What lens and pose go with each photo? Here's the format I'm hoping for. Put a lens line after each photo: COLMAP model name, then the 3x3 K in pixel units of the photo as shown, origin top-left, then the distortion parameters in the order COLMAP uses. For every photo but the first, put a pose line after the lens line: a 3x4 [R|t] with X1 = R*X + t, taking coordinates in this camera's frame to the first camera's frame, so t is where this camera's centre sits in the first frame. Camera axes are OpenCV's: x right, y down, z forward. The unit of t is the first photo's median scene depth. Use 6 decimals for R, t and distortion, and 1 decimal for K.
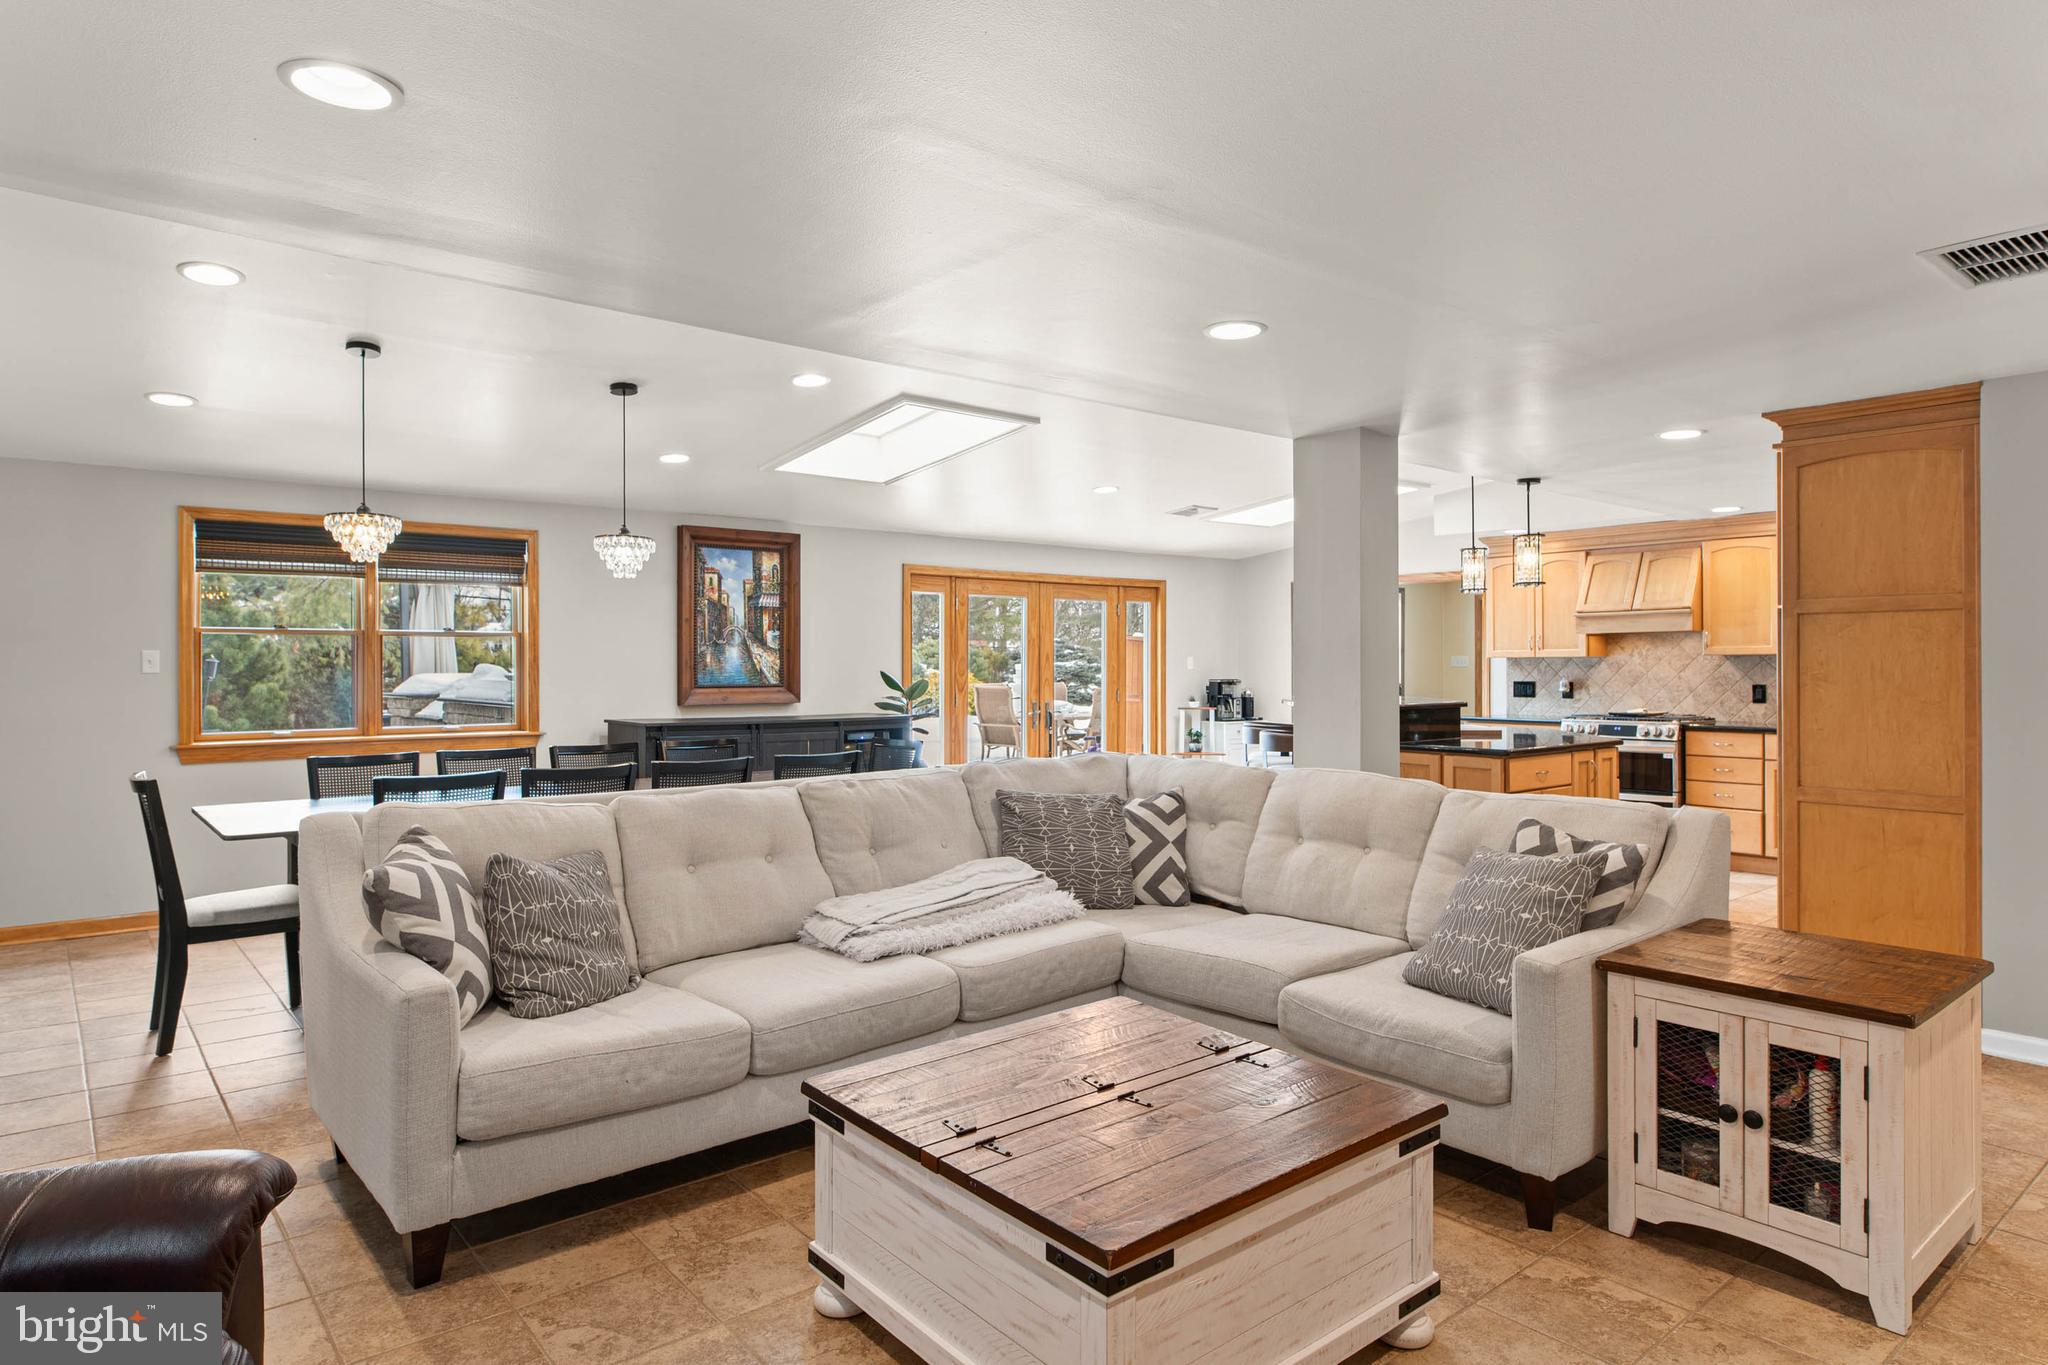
lens RADIAL K [[1177.7, 0, 1031.9], [0, 1177.7, 664.7], [0, 0, 1]] dist [-0.000752, -0.003671]
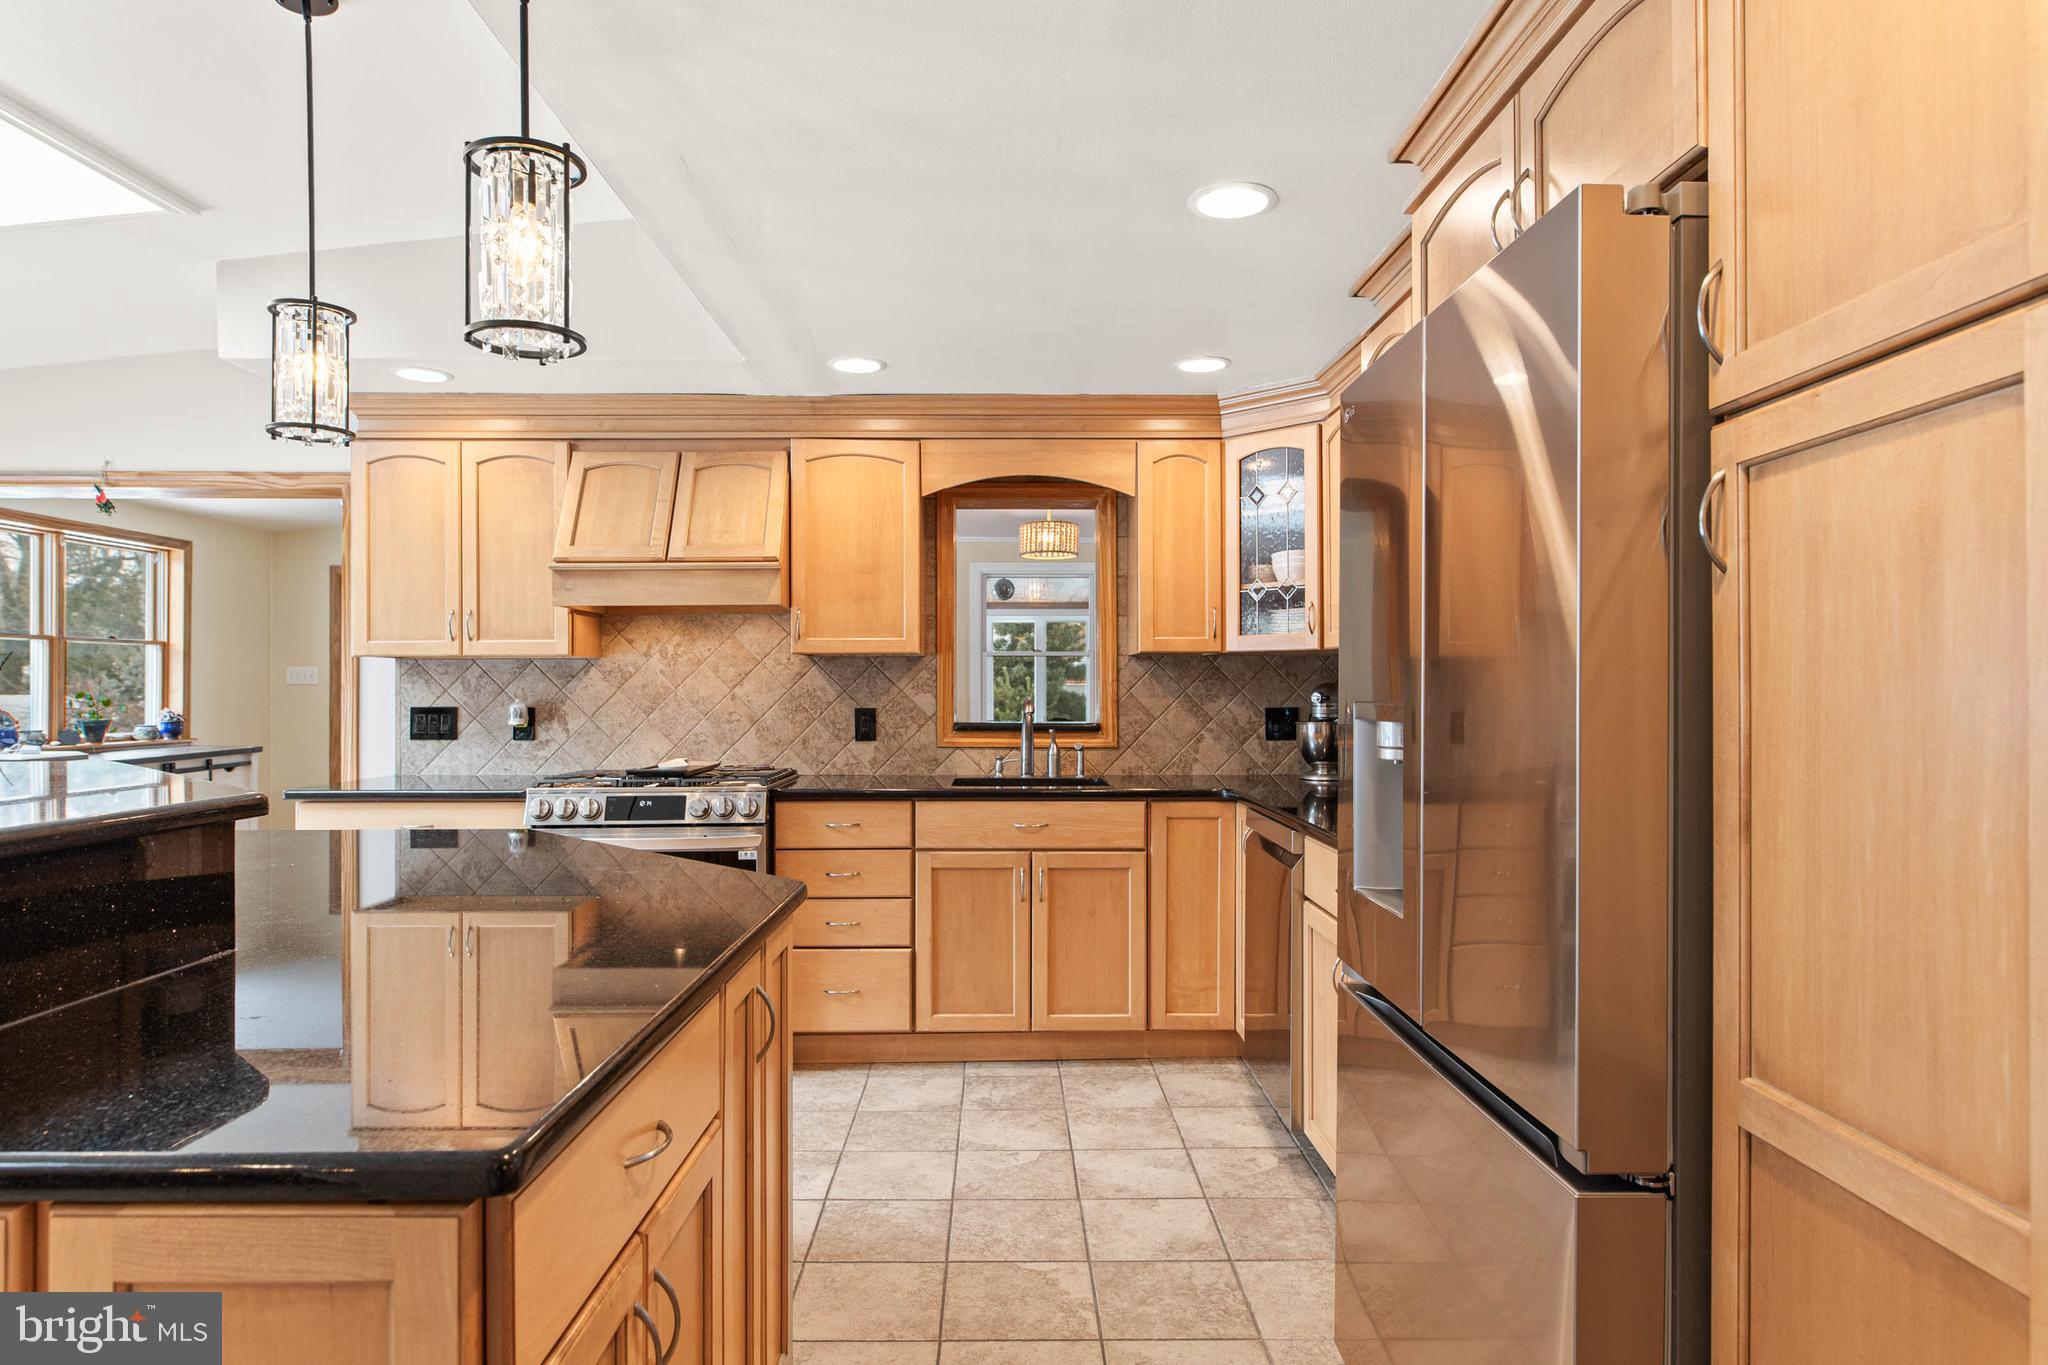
lens RADIAL K [[1177.7, 0, 1021.4], [0, 1177.7, 685.3], [0, 0, 1]] dist [-0.000752, -0.003671]
pose [[0.630664, 0.004572, 0.776042, 0.223290], [-0.000710, 0.999986, -0.005314, 0.008714], [-0.776056, 0.002801, 0.630658, 0.581267]]
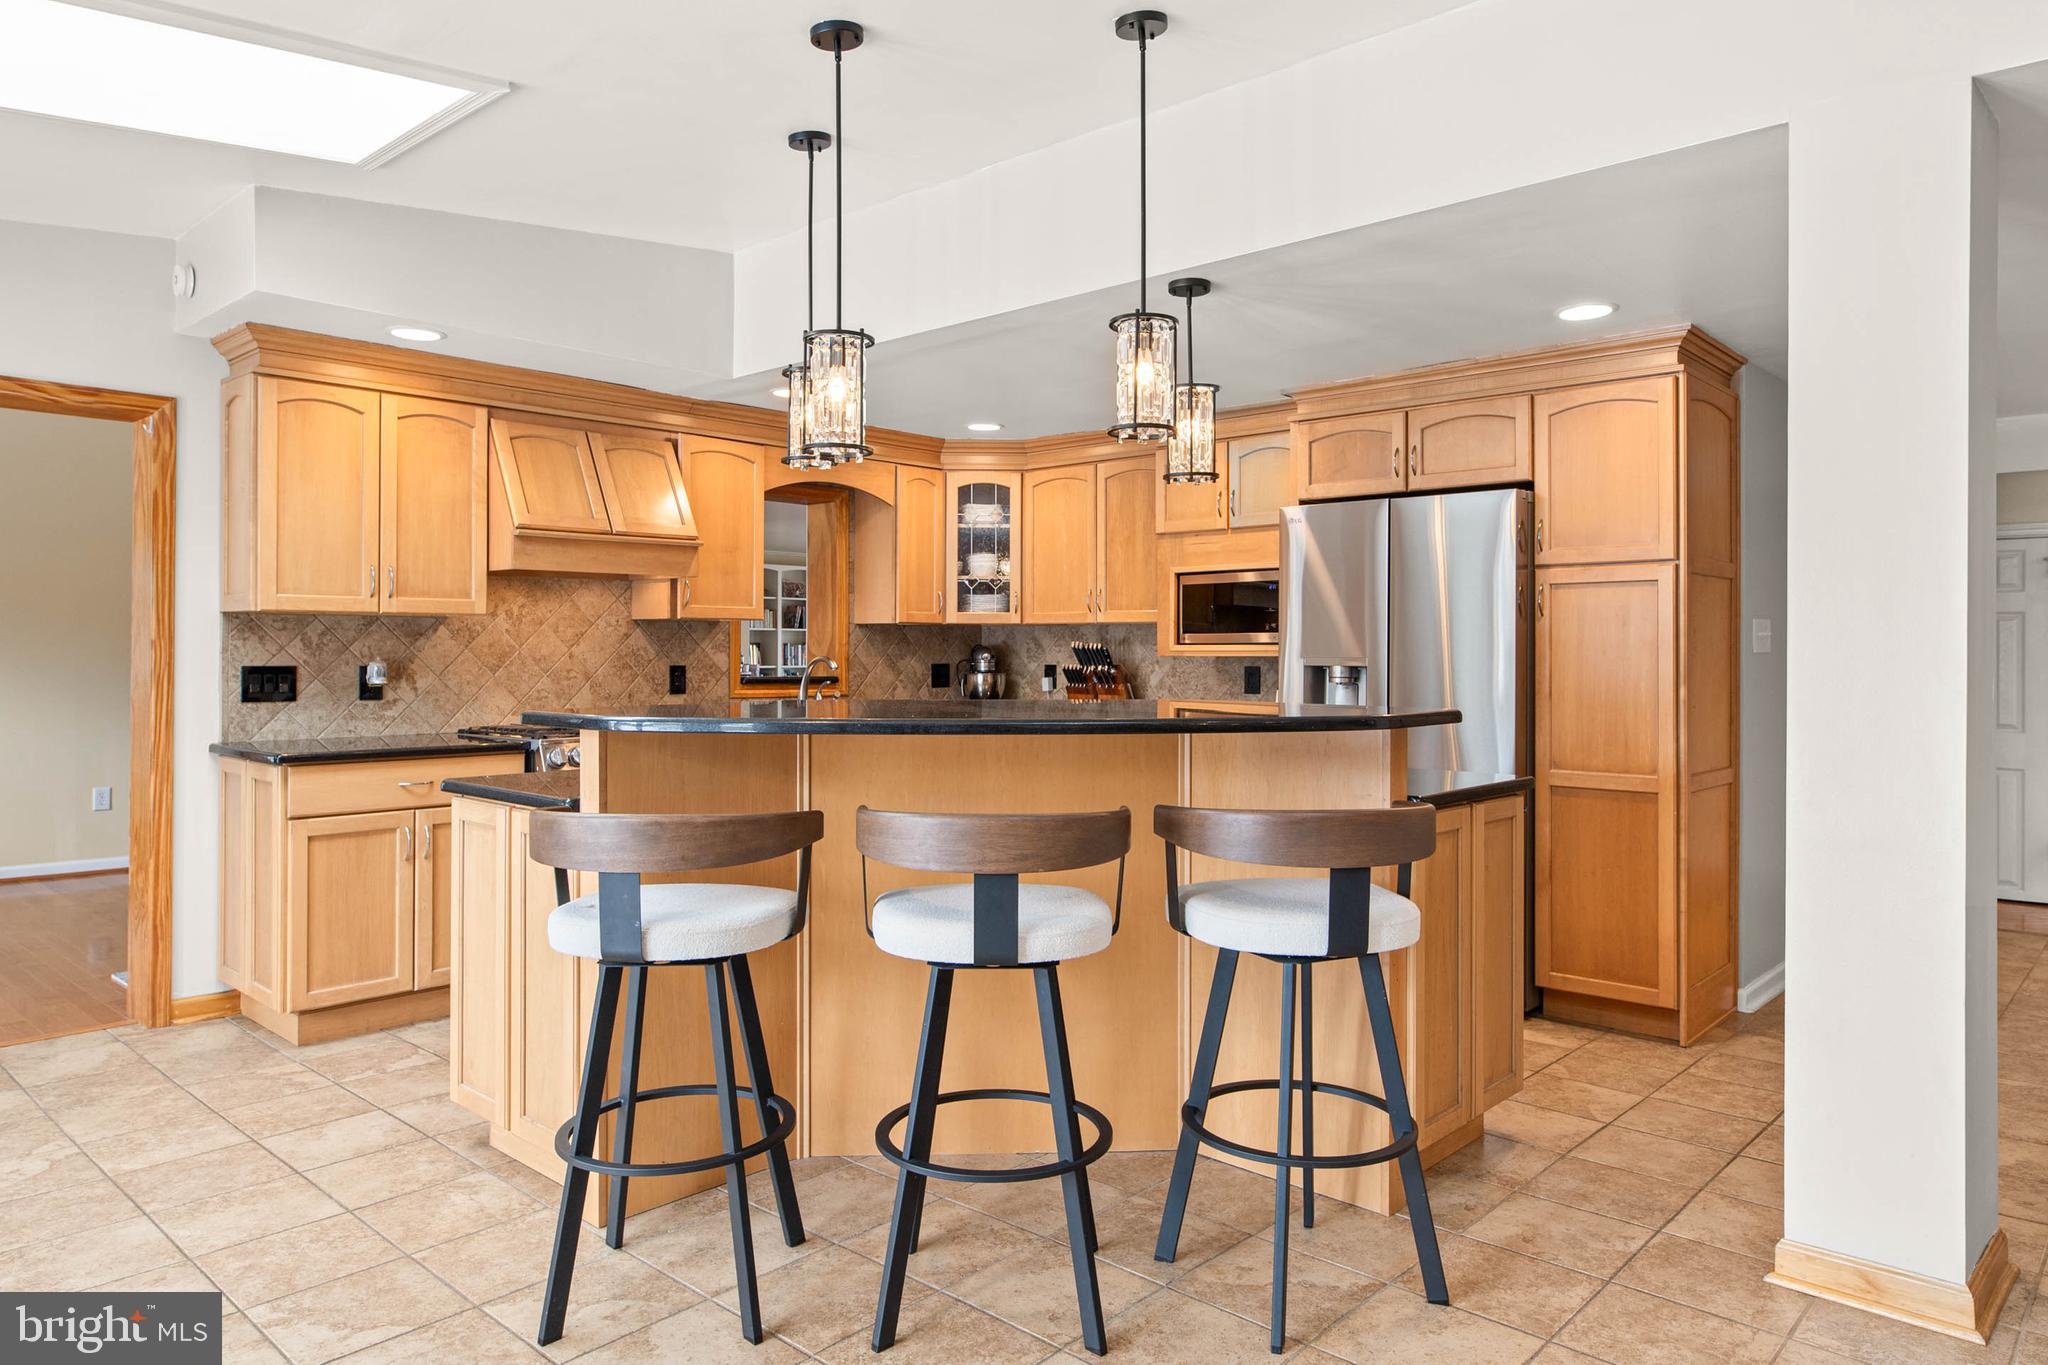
lens RADIAL K [[1314.2, 0, 1017.2], [0, 1314.2, 650.3], [0, 0, 1]] dist [0.009179, -0.001616]
pose [[-0.124850, 0.002633, 0.992172, -0.130068], [-0.003950, 0.999987, -0.003151, 0.009907], [-0.992168, -0.004313, -0.124838, 0.902133]]
